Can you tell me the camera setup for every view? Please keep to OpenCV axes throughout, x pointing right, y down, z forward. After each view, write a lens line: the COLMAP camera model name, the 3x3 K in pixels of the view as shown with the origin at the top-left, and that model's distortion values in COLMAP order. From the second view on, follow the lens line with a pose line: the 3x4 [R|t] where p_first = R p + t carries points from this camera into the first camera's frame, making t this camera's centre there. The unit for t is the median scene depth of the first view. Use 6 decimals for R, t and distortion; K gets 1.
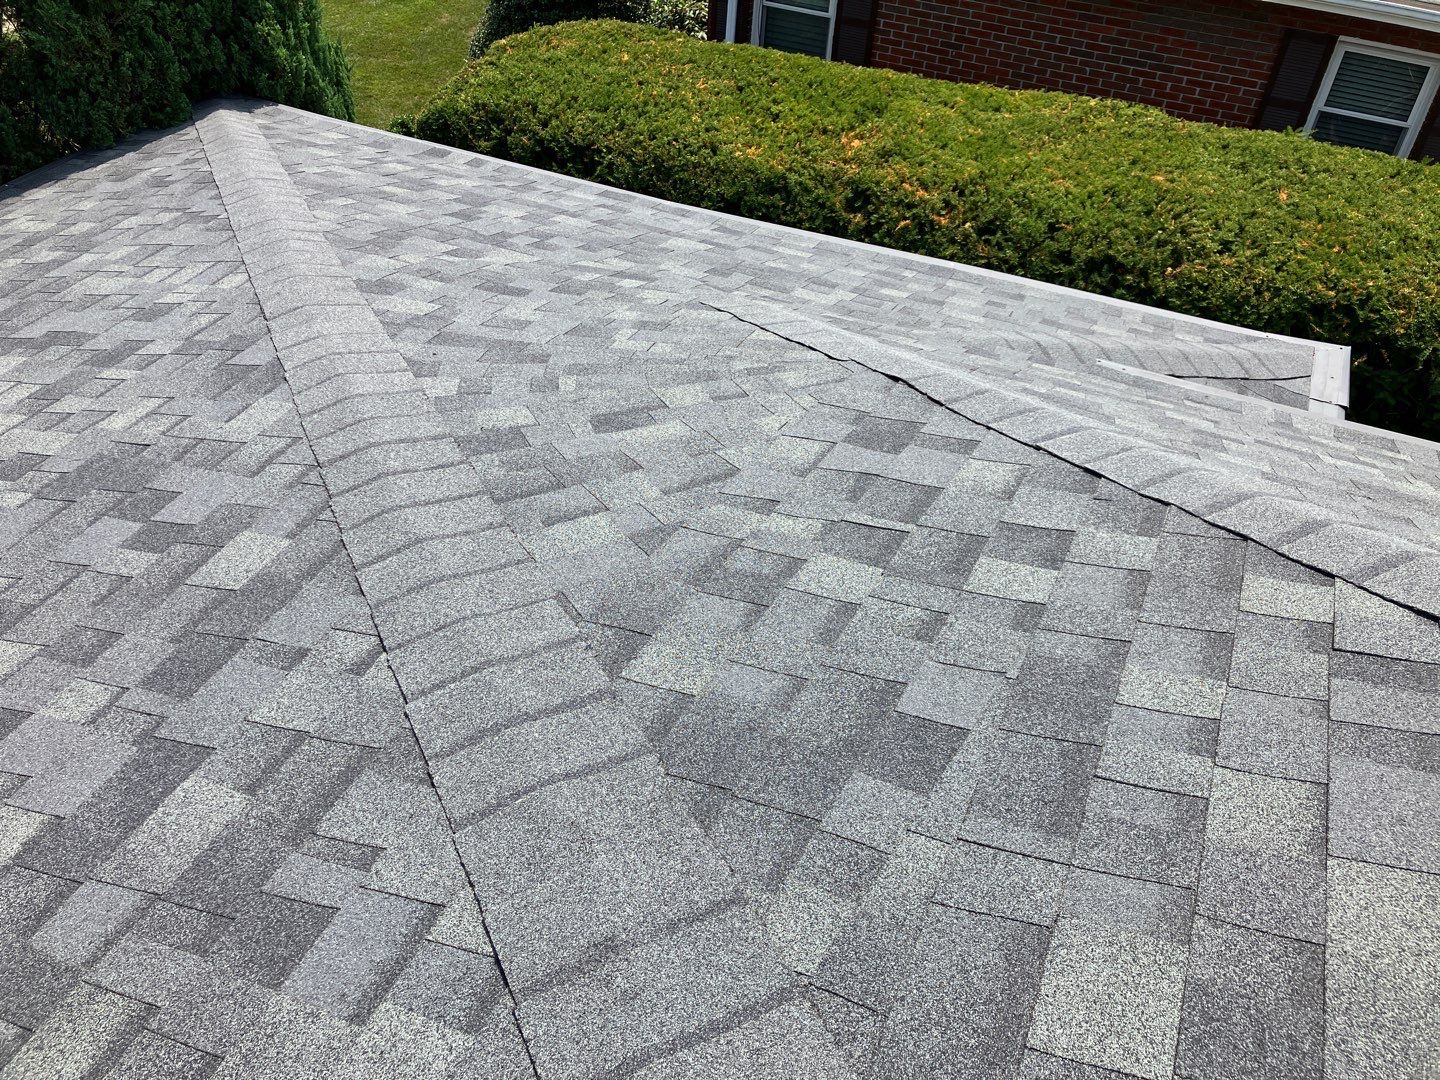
lens RADIAL K [[1277.1, 0, 720.0], [0, 1277.1, 540.0], [0, 0, 1]] dist [-0.001452, -0.006259]
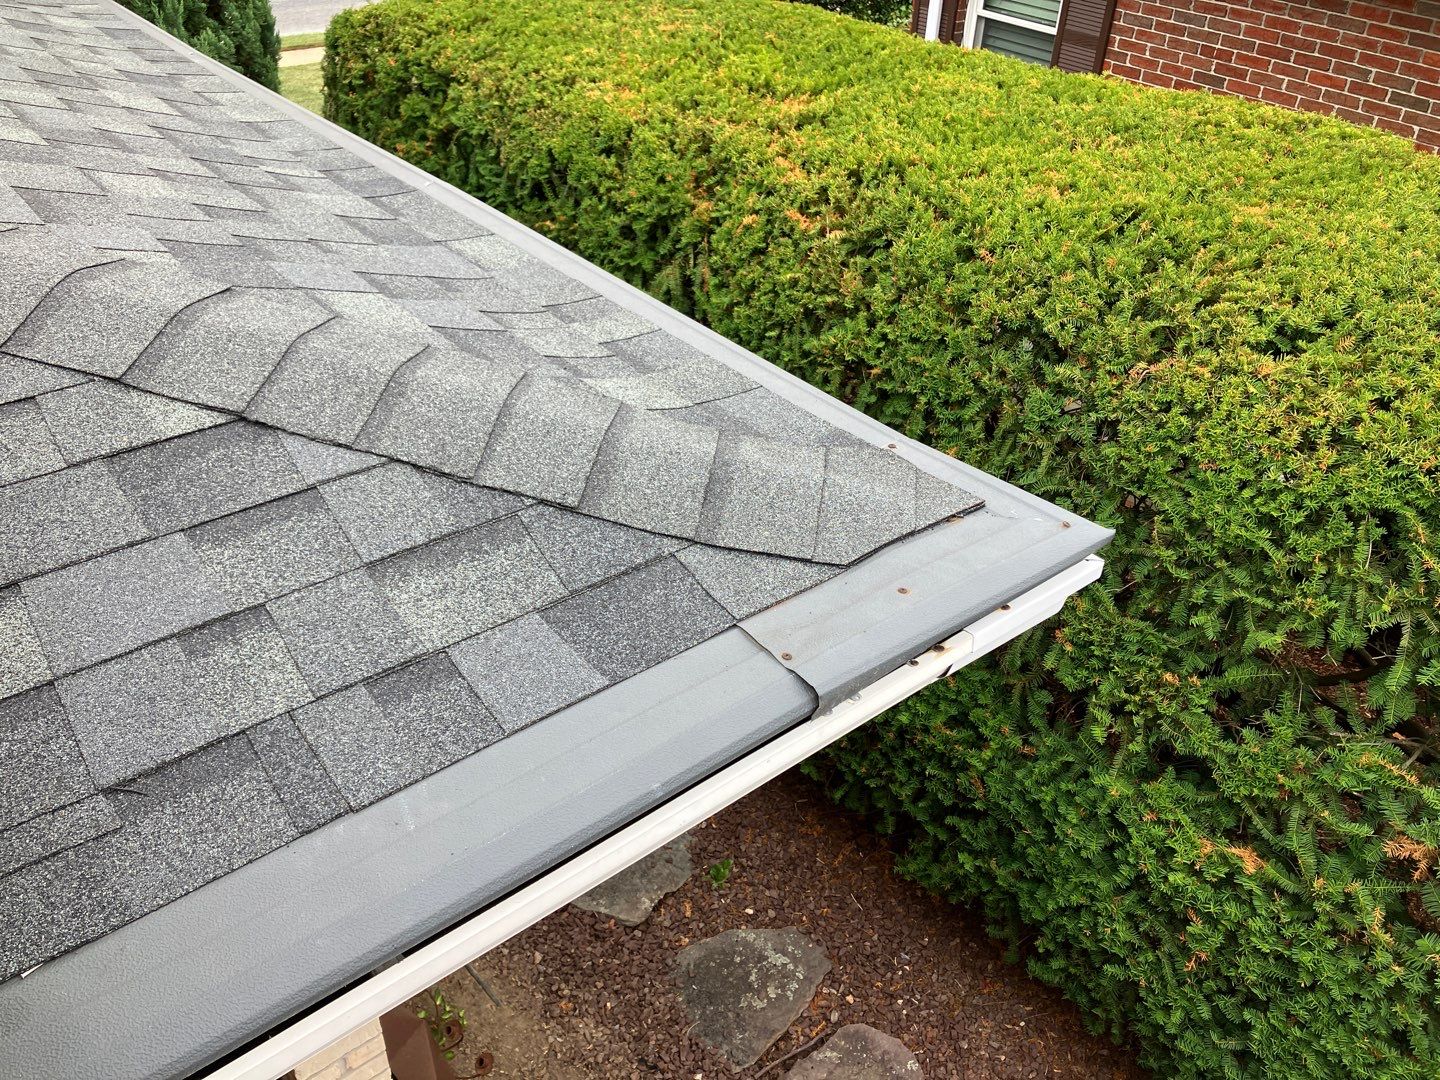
lens RADIAL K [[1277.1, 0, 720.0], [0, 1277.1, 540.0], [0, 0, 1]] dist [-0.001452, -0.006259]
pose [[0.890074, 0.239686, -0.387711, 0.385940], [-0.283027, 0.957363, -0.057901, -0.078972], [0.357302, 0.161269, 0.919961, 0.508380]]
